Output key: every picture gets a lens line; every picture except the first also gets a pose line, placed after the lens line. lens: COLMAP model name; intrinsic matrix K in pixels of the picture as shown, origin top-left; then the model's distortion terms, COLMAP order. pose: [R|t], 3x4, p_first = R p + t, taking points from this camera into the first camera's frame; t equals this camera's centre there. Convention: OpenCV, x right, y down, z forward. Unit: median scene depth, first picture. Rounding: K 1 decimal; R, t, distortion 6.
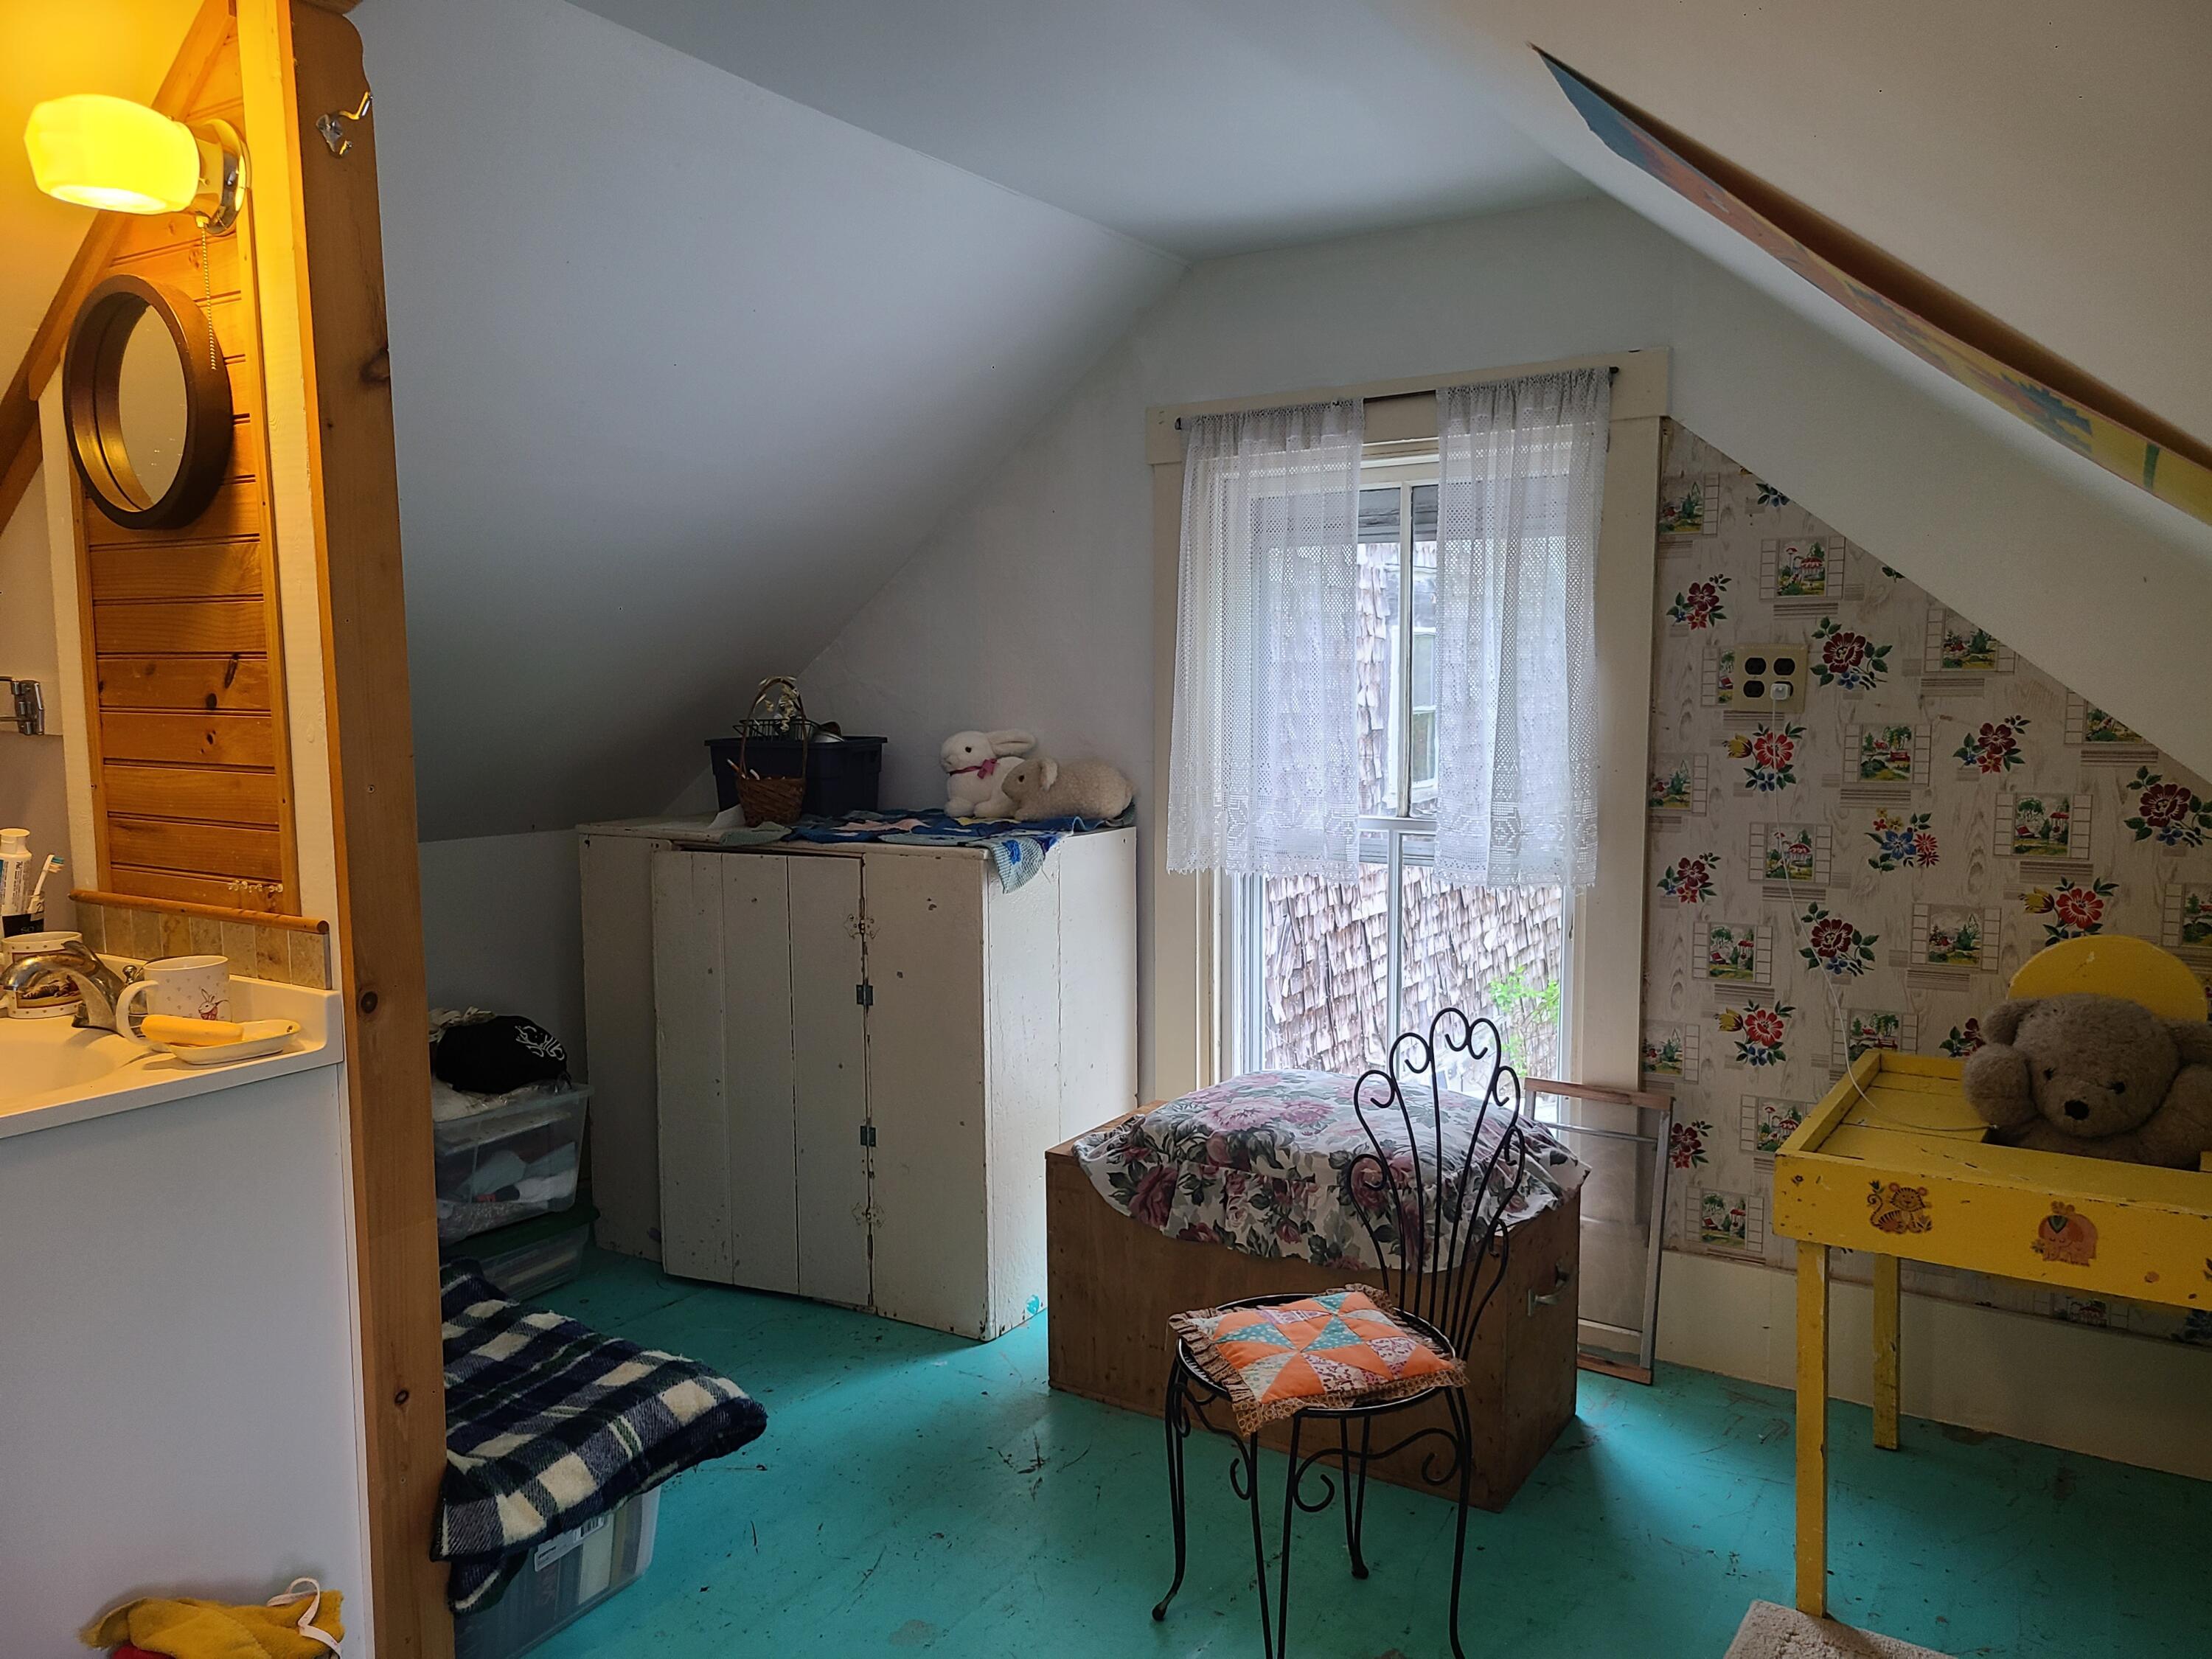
lens RADIAL K [[1647.5, 0, 1128.5], [0, 1647.5, 852.0], [0, 0, 1]] dist [0.046960, -0.027762]
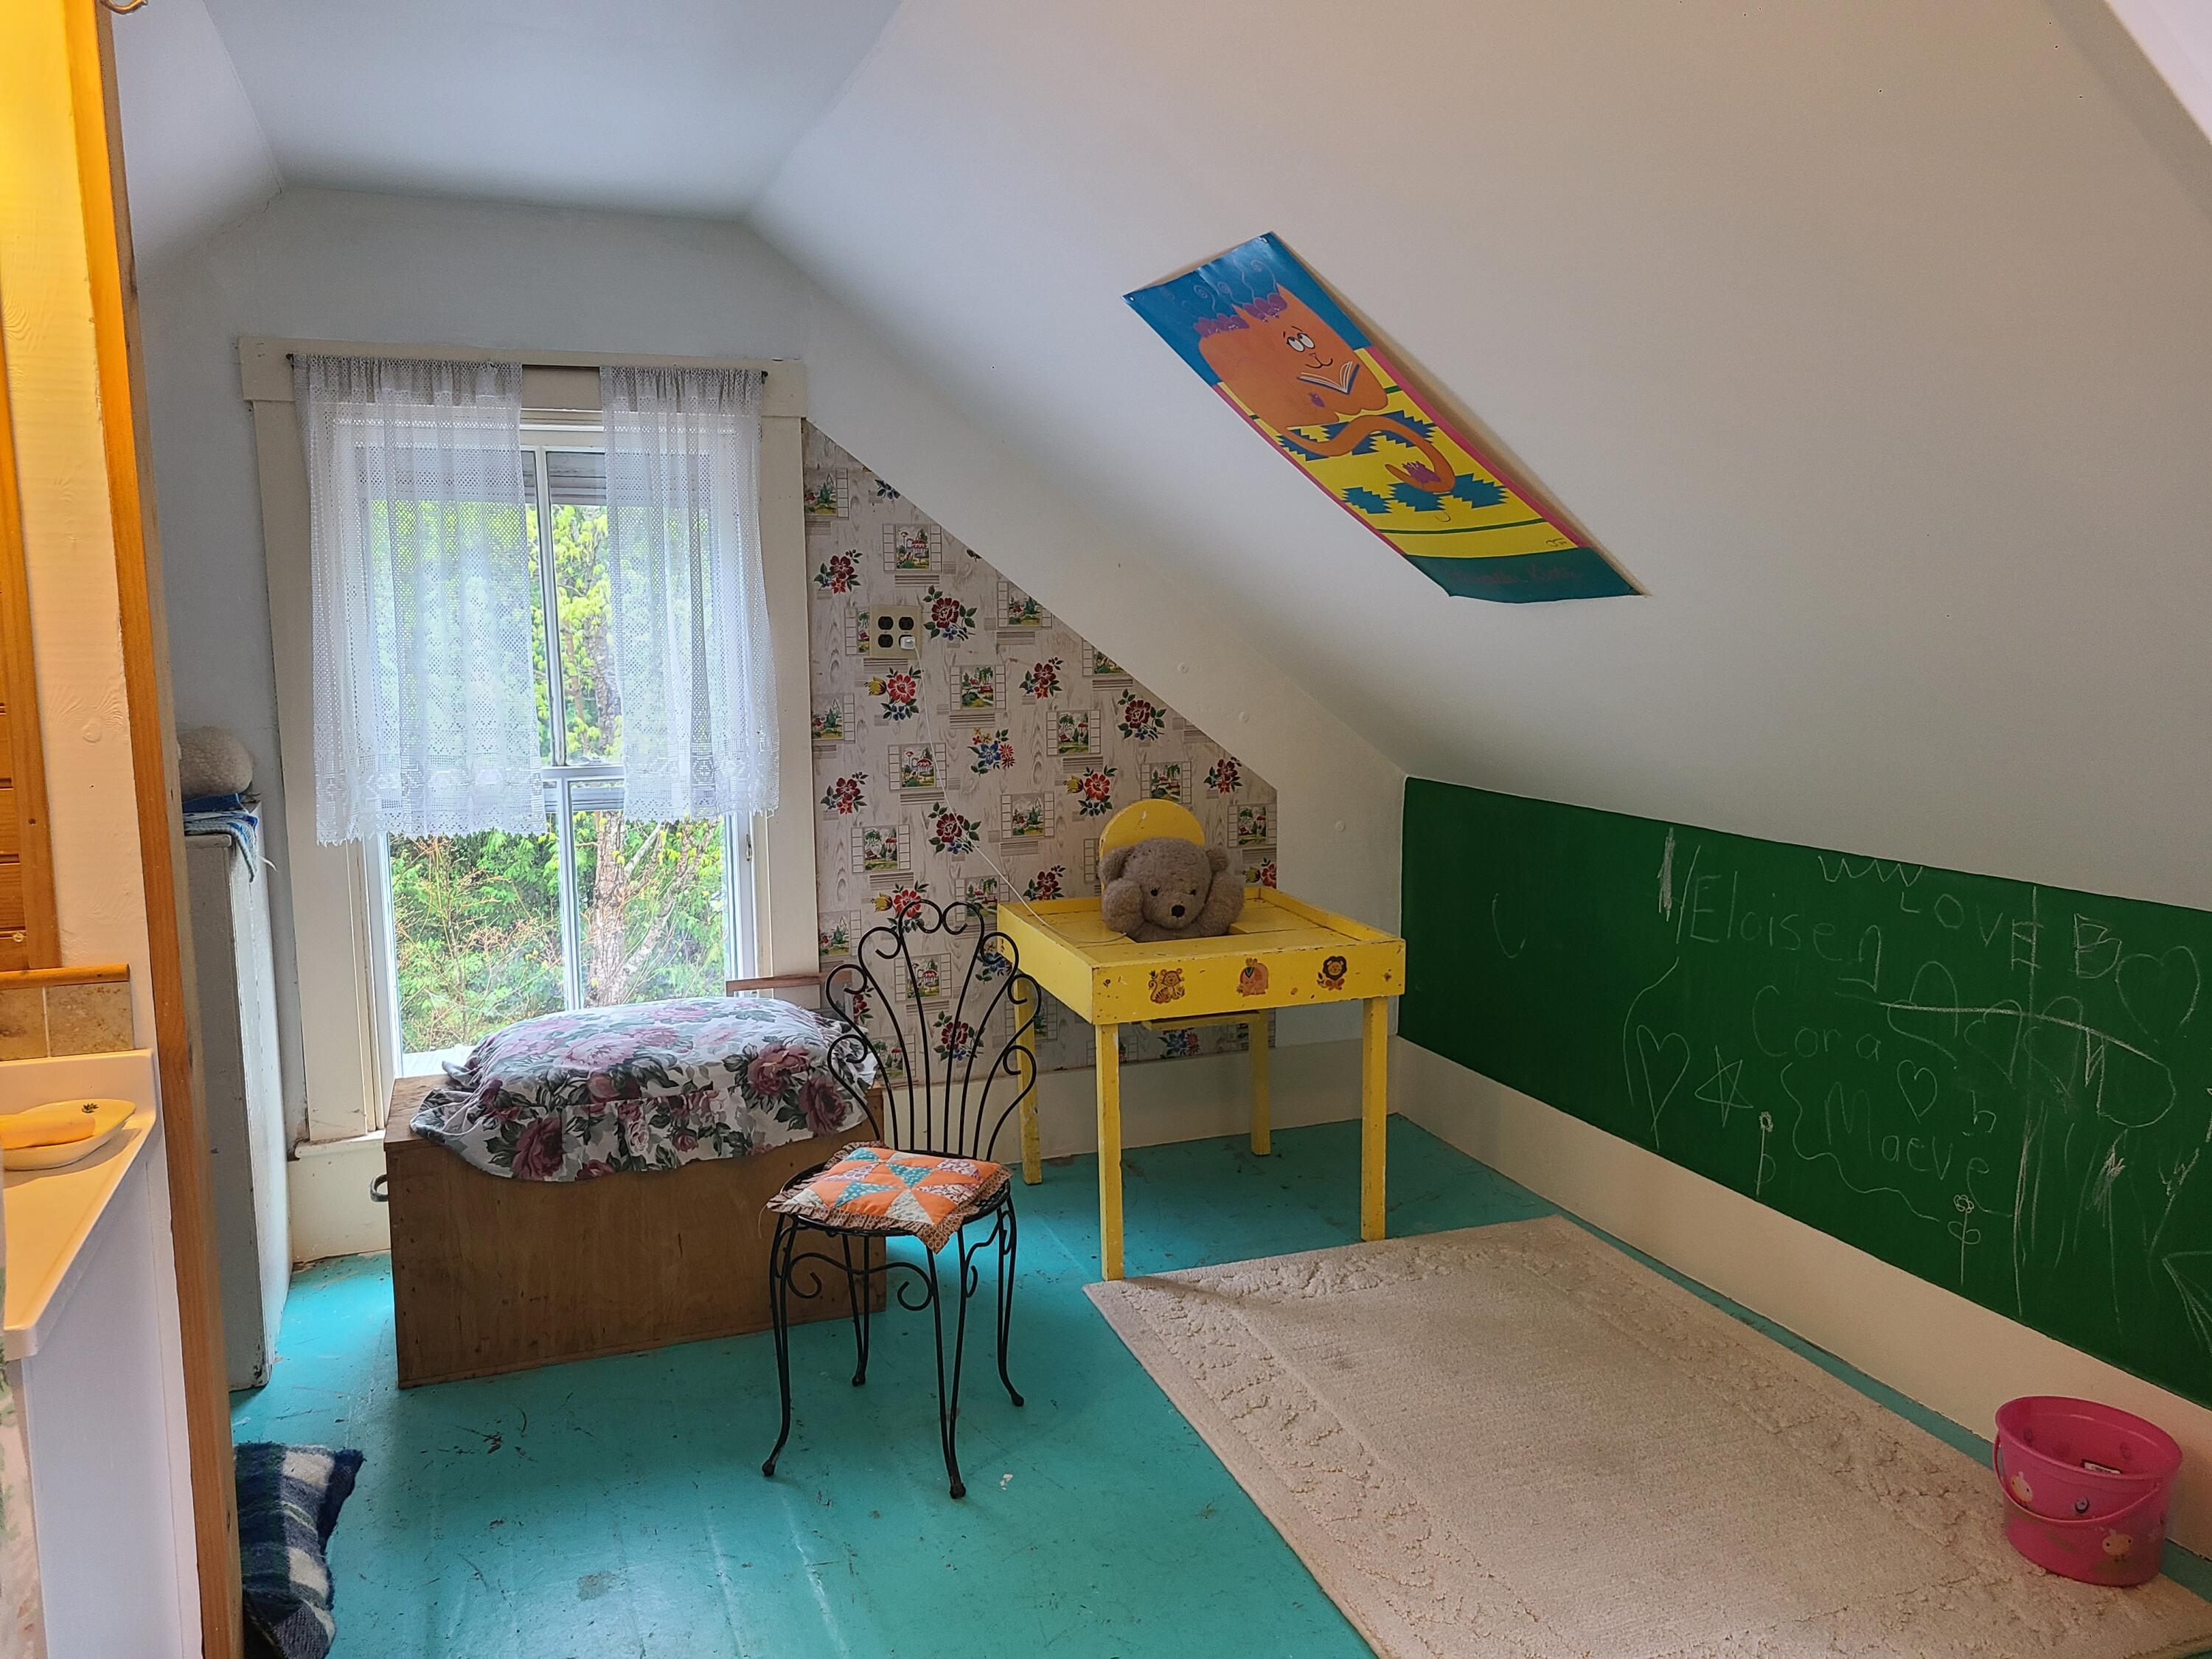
lens RADIAL K [[1647.5, 0, 1116.0], [0, 1647.5, 832.1], [0, 0, 1]] dist [0.046960, -0.027762]
pose [[0.603155, -0.108094, 0.790266, -0.549819], [0.089590, 0.993686, 0.067540, -0.022336], [-0.792577, 0.030063, 0.609031, 0.090290]]
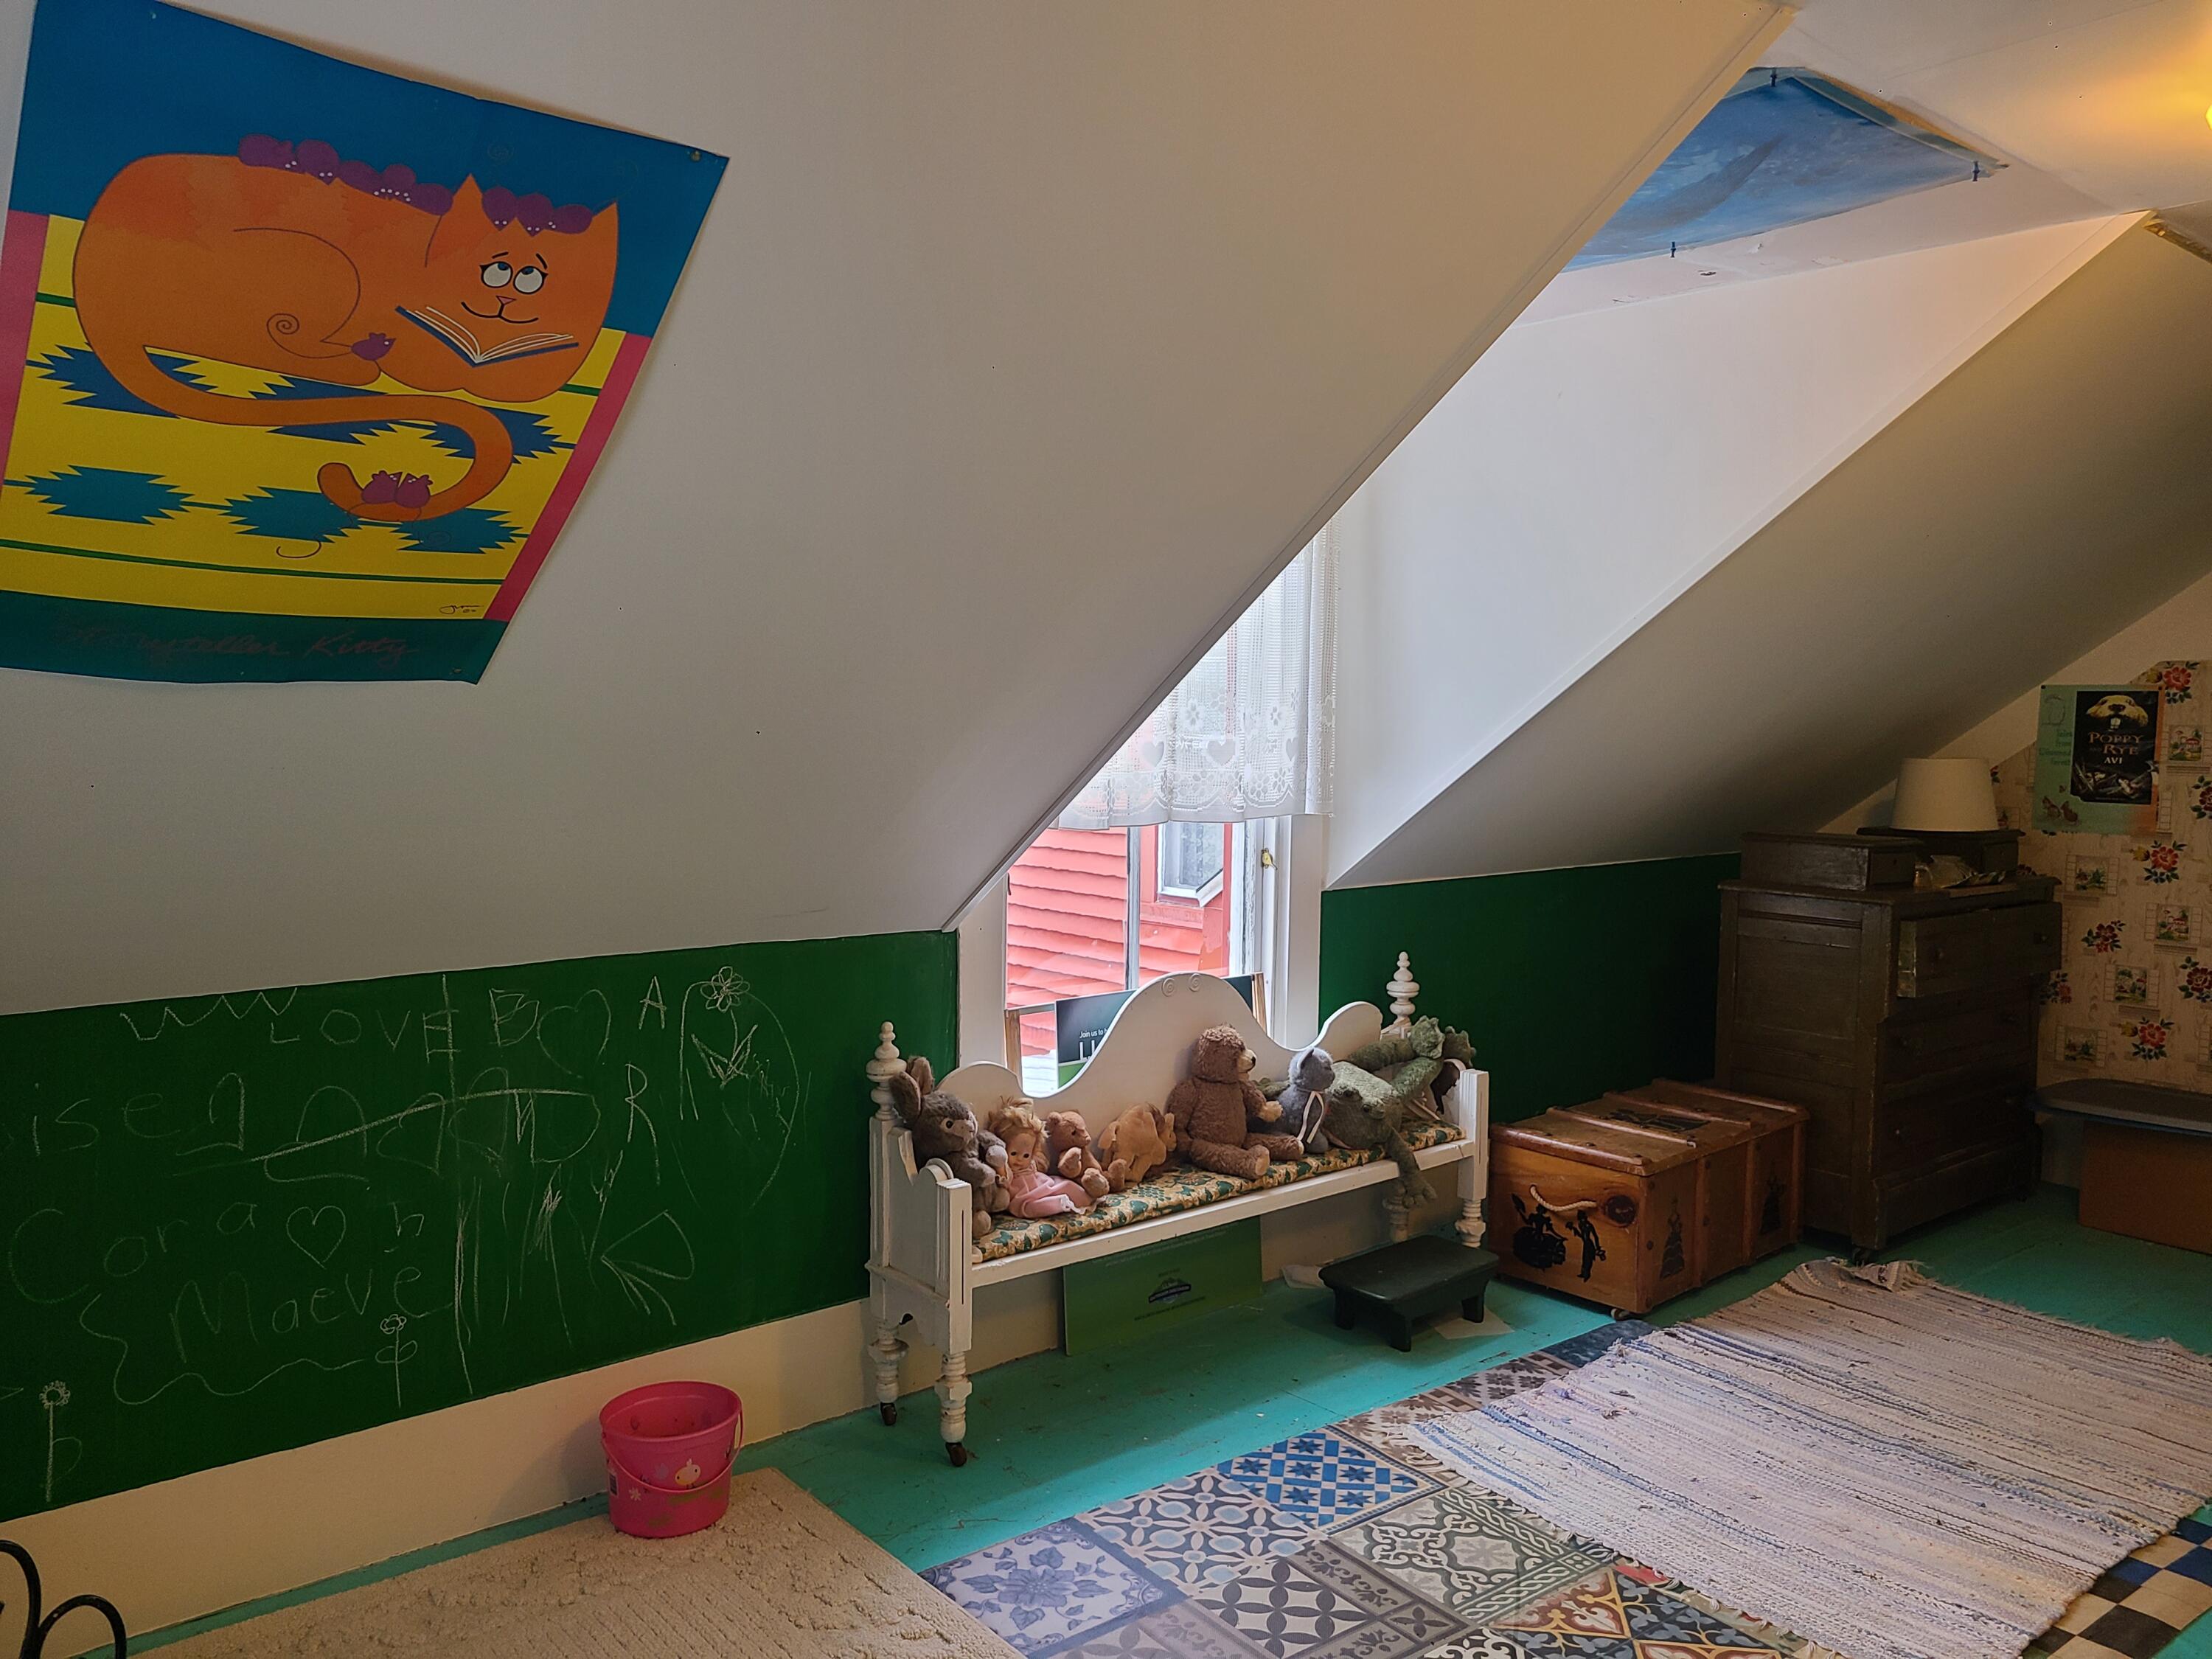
lens RADIAL K [[1647.5, 0, 1107.0], [0, 1647.5, 840.2], [0, 0, 1]] dist [0.046960, -0.027762]
pose [[-0.951801, -0.031243, 0.305122, -0.165201], [0.023695, 0.984336, 0.174706, -0.111864], [-0.305800, 0.173515, -0.936151, 0.977461]]
